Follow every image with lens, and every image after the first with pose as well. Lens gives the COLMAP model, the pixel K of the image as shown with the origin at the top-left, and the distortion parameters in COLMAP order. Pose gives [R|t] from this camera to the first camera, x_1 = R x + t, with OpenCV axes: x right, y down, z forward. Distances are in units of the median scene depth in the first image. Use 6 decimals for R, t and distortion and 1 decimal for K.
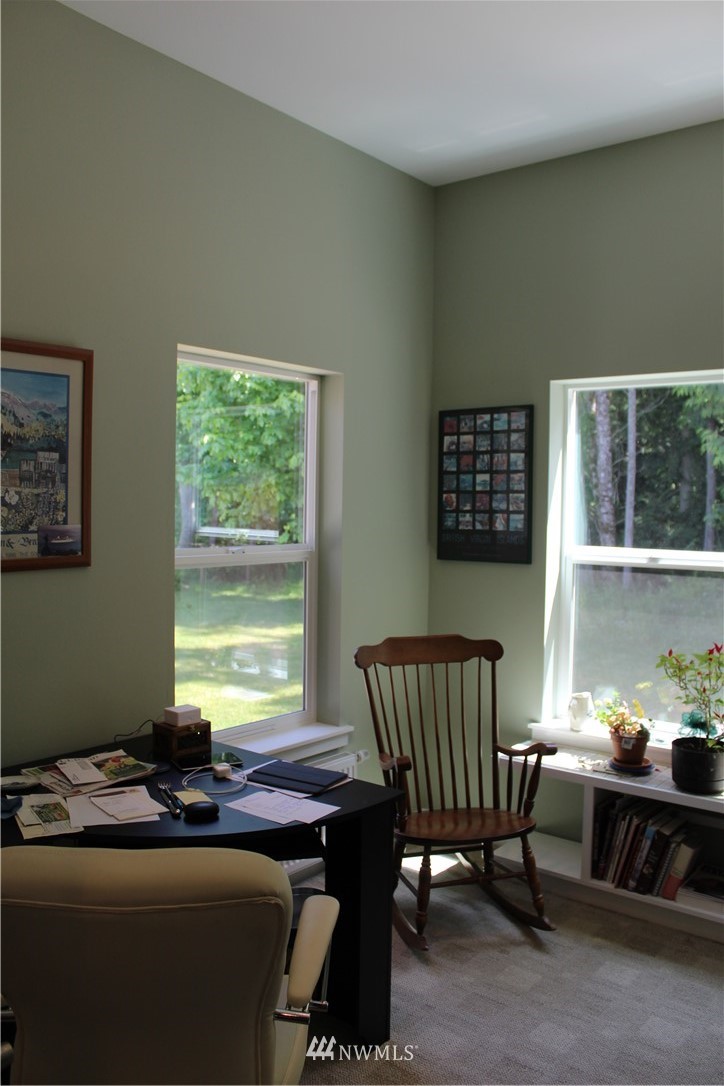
lens RADIAL K [[900.4, 0, 362.0], [0, 900.4, 543.0], [0, 0, 1]] dist [-0.174944, 0.166604]
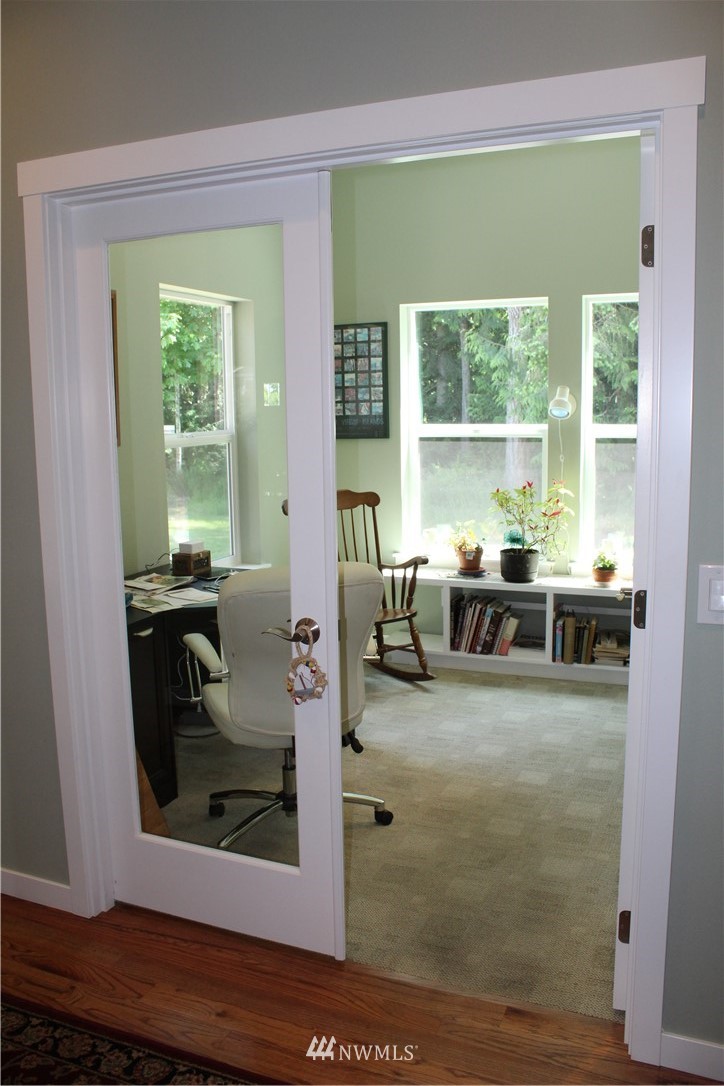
lens RADIAL K [[900.4, 0, 362.0], [0, 900.4, 543.0], [0, 0, 1]] dist [-0.174944, 0.166604]
pose [[0.961434, -0.071119, 0.265683, -0.265046], [0.042301, 0.992732, 0.112664, 0.029657], [-0.271765, -0.097080, 0.957455, -0.378767]]
